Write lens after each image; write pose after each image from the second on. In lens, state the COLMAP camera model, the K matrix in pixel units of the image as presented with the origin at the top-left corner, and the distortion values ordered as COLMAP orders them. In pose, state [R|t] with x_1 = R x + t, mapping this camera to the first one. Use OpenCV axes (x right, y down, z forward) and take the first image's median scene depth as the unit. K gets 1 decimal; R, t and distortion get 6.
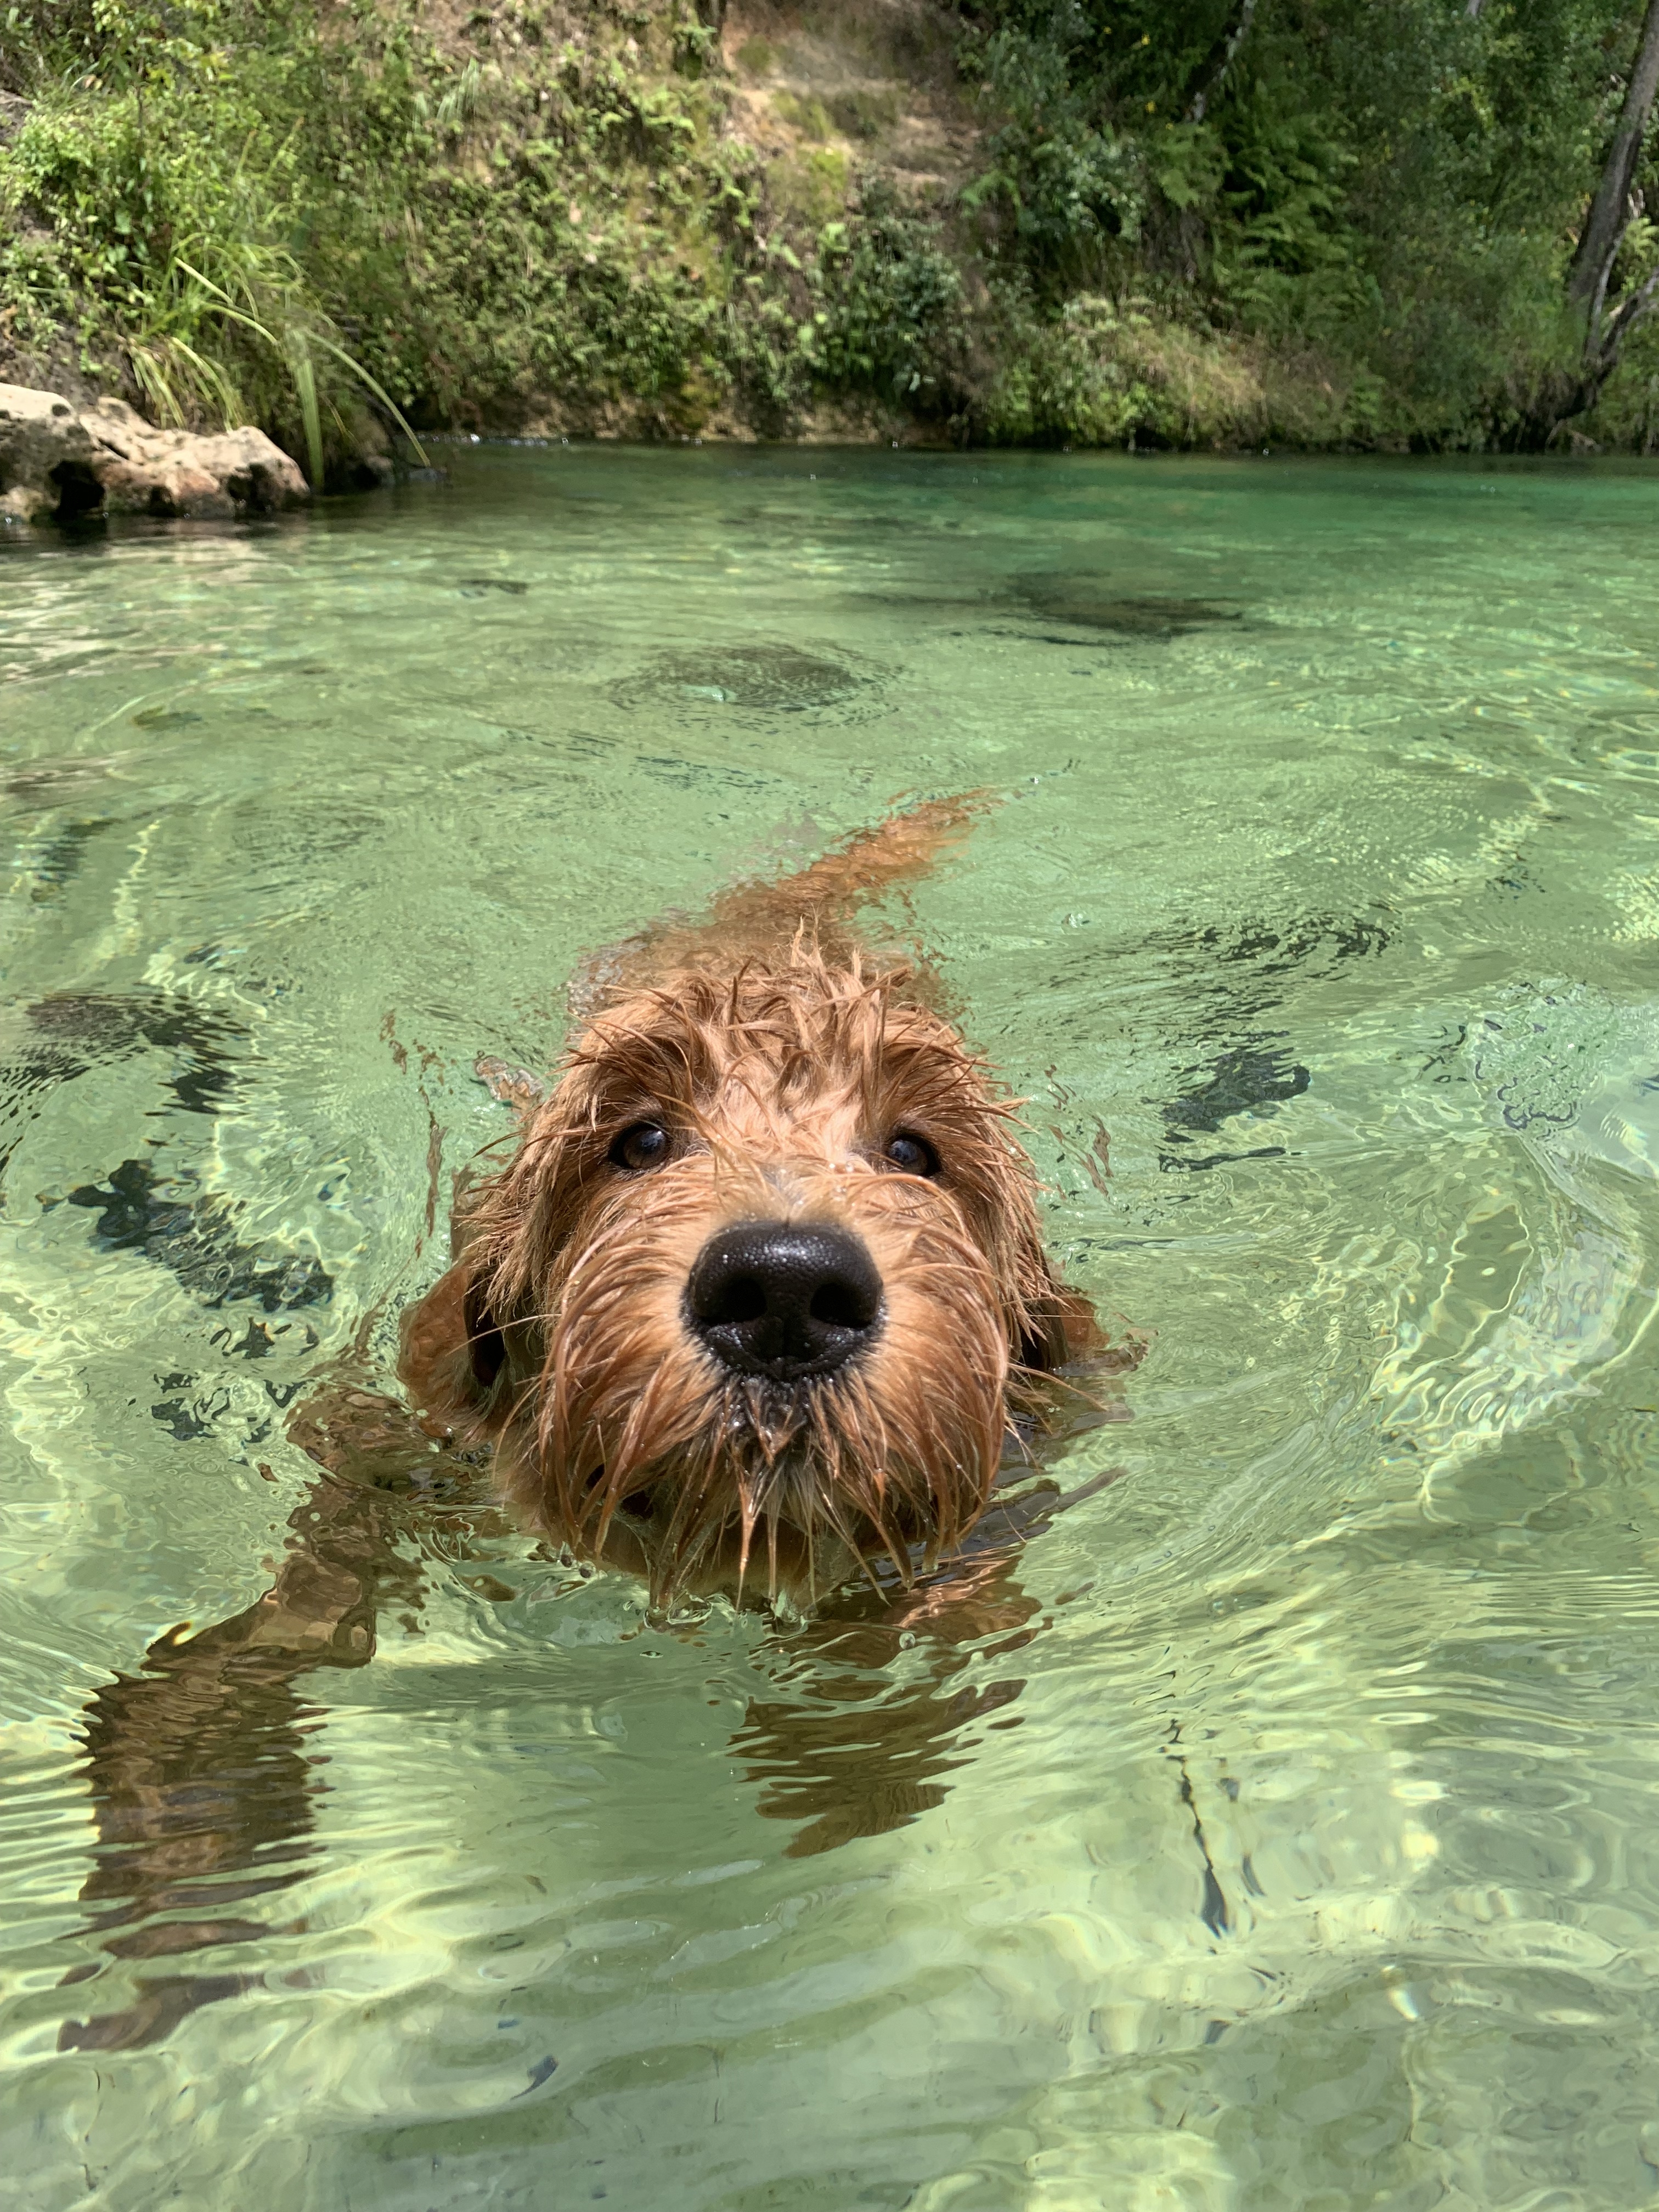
lens RADIAL K [[1584.3, 0, 830.6], [0, 1584.3, 1065.1], [0, 0, 1]] dist [0.083502, -0.063080]
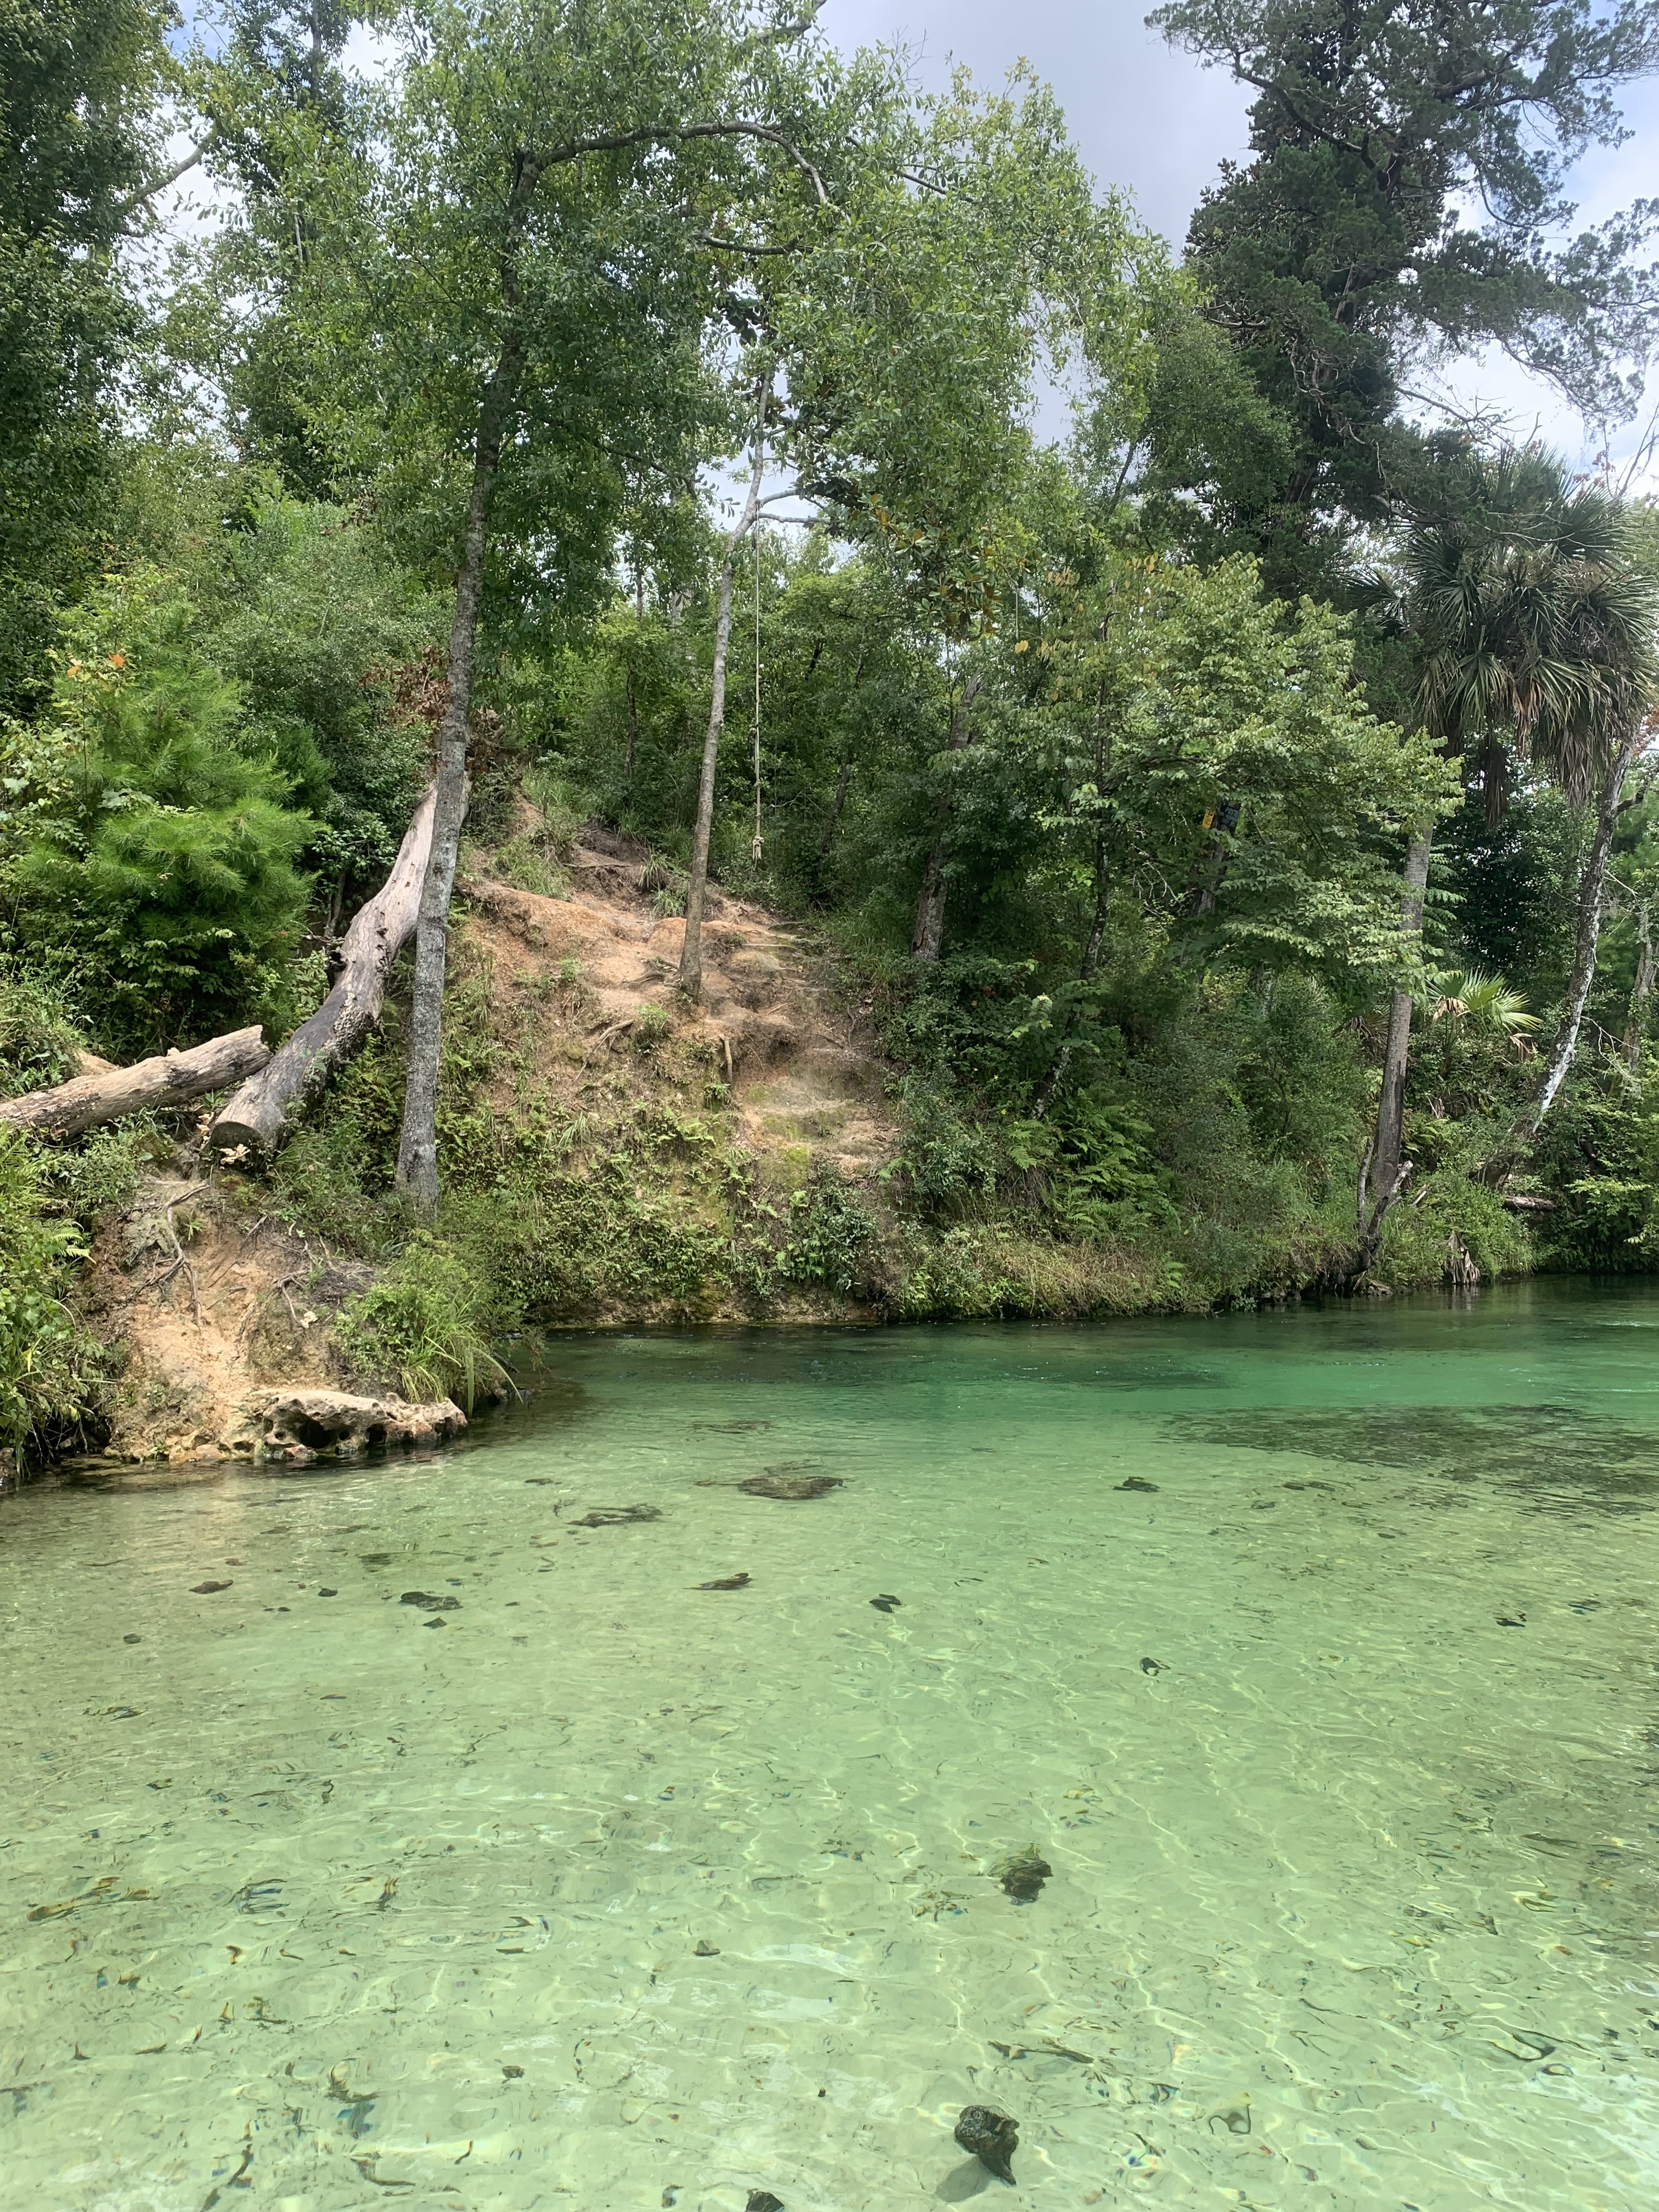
lens RADIAL K [[1584.3, 0, 830.6], [0, 1584.3, 1065.1], [0, 0, 1]] dist [0.083502, -0.063080]
pose [[0.997709, -0.039610, -0.054839, 0.124216], [0.010014, 0.888197, -0.459354, 0.088494], [0.066903, 0.457753, 0.886559, -0.446215]]
